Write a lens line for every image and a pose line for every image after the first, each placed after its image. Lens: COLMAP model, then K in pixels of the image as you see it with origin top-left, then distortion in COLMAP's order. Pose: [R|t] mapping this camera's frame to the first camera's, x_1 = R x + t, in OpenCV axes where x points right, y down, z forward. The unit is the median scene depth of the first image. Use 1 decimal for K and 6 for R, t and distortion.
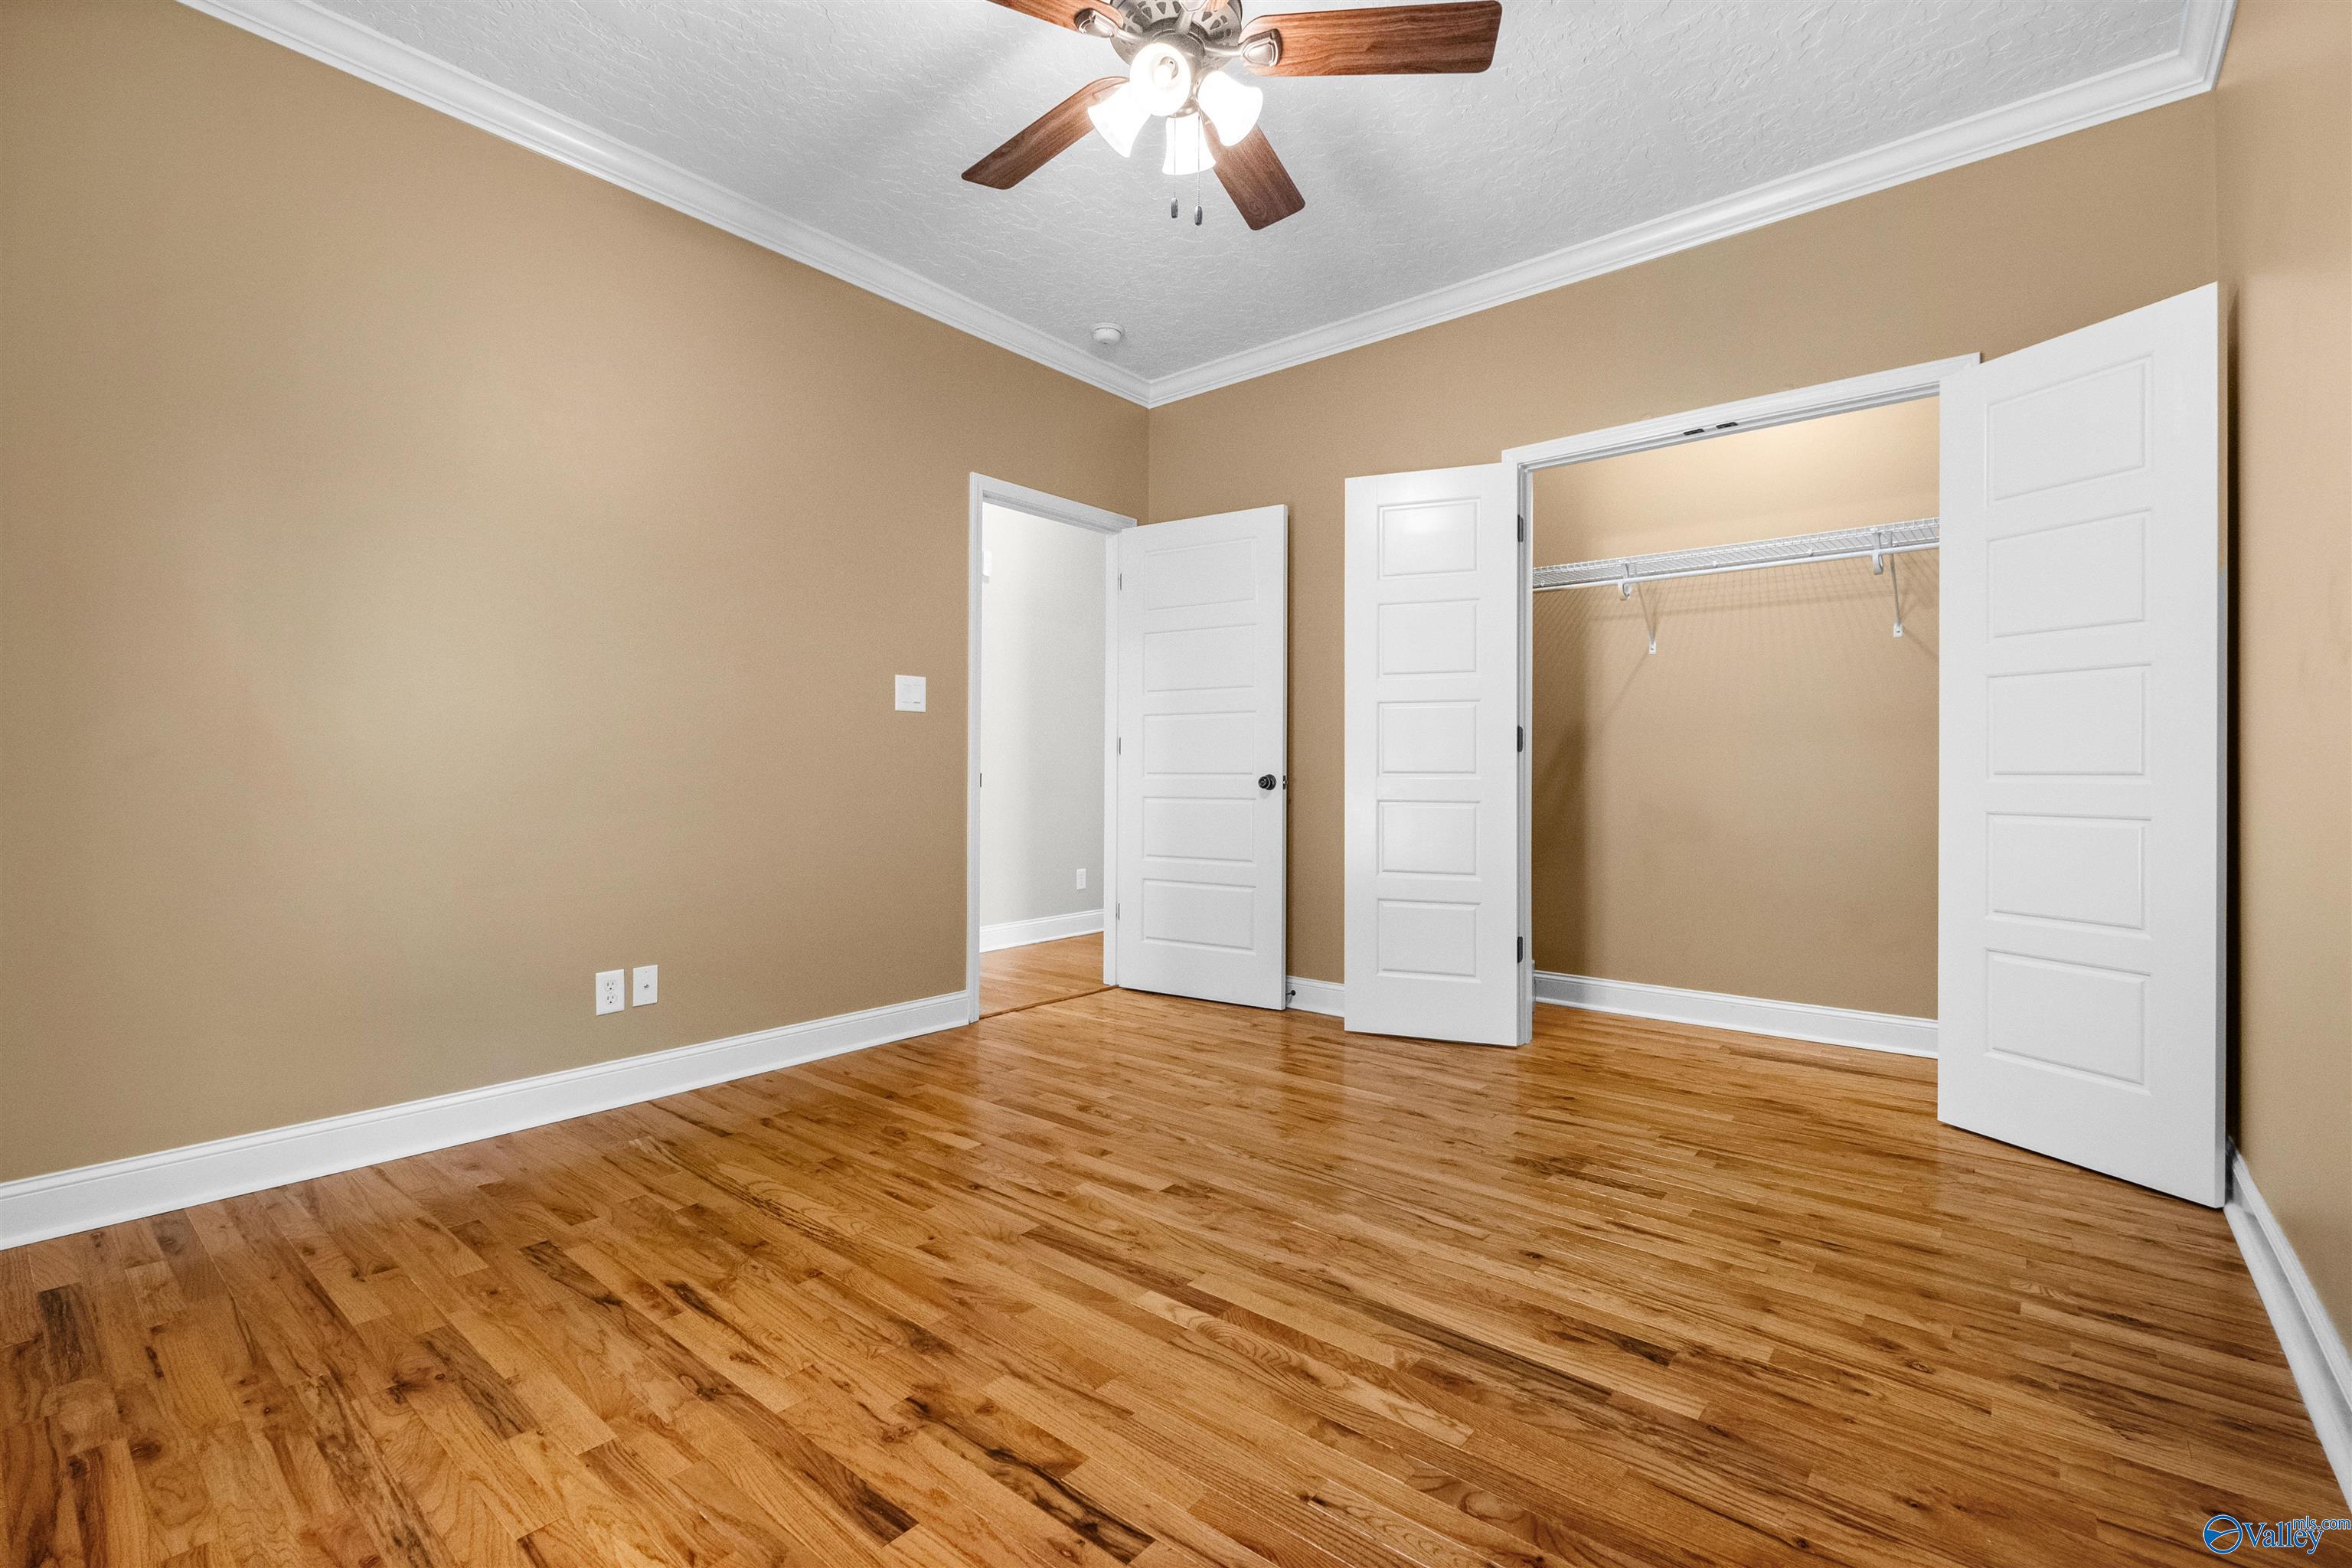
lens RADIAL K [[1033.4, 0, 1180.3], [0, 1033.4, 768.2], [0, 0, 1]] dist [0.002051, -0.004908]
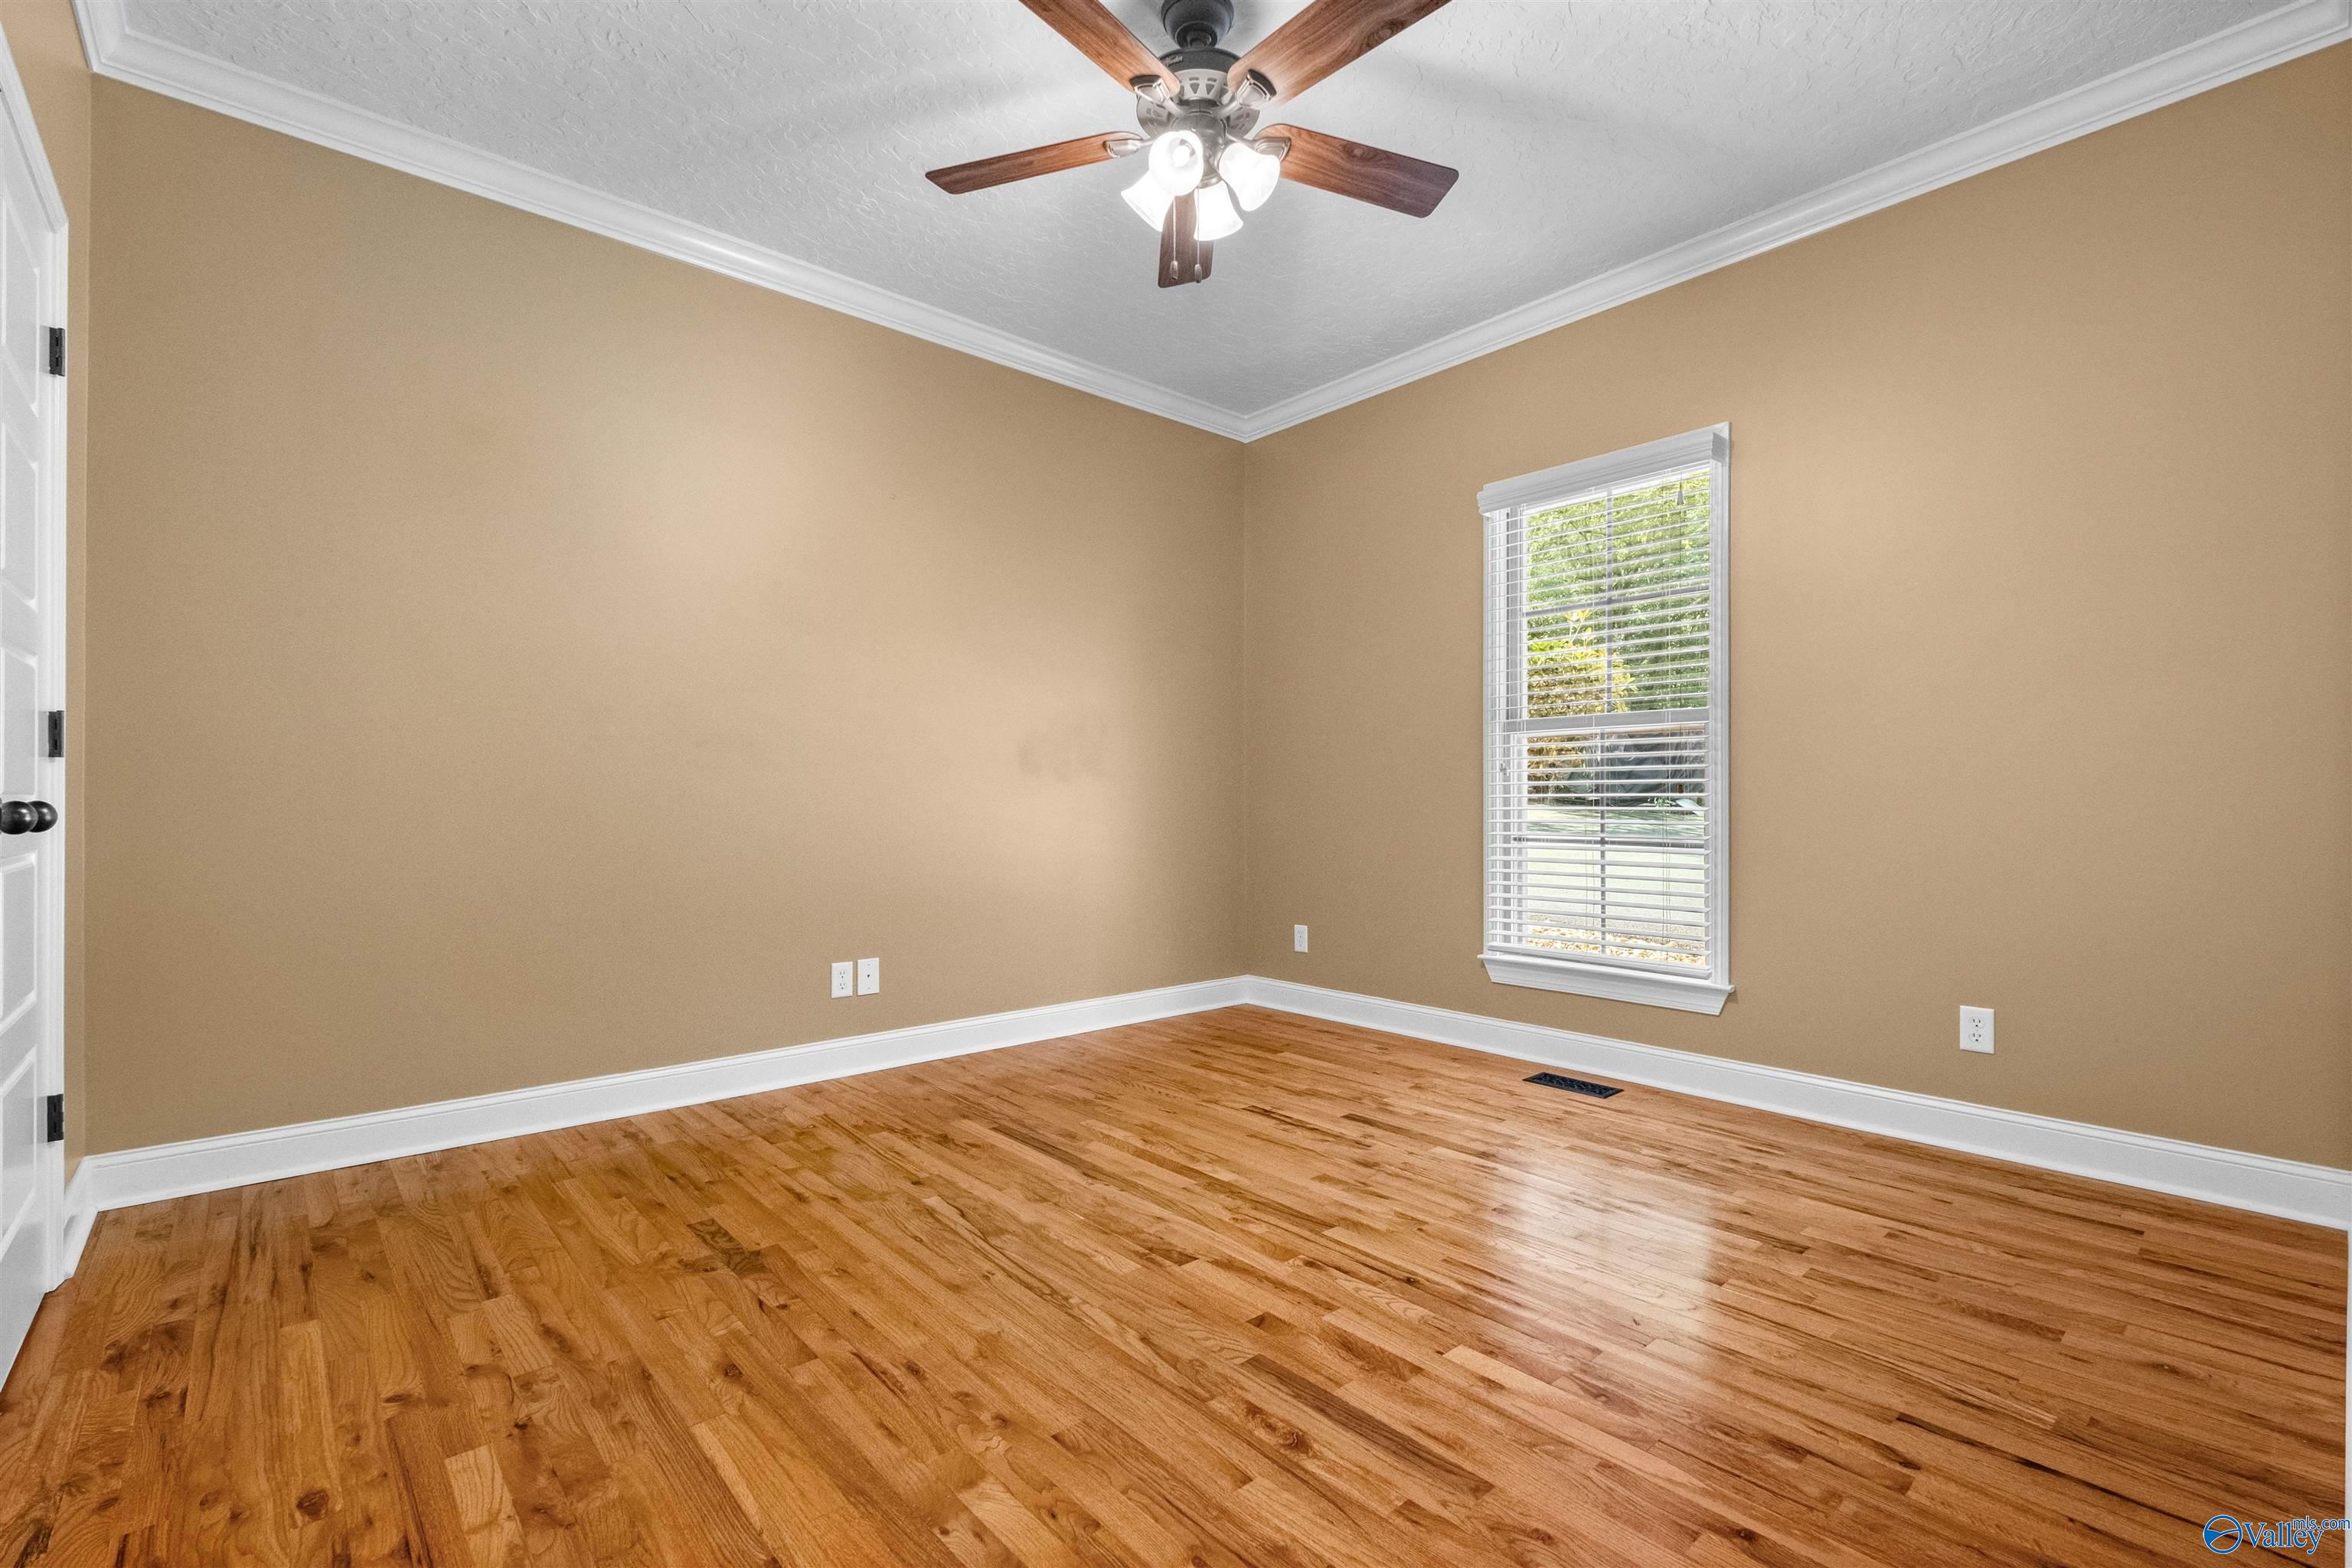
lens RADIAL K [[1033.4, 0, 1179.0], [0, 1033.4, 804.8], [0, 0, 1]] dist [0.002051, -0.004908]
pose [[-0.987871, -0.003583, 0.155239, -0.155487], [-0.003441, 0.999993, 0.001183, 0.009471], [-0.155242, 0.000635, -0.987876, 2.080945]]
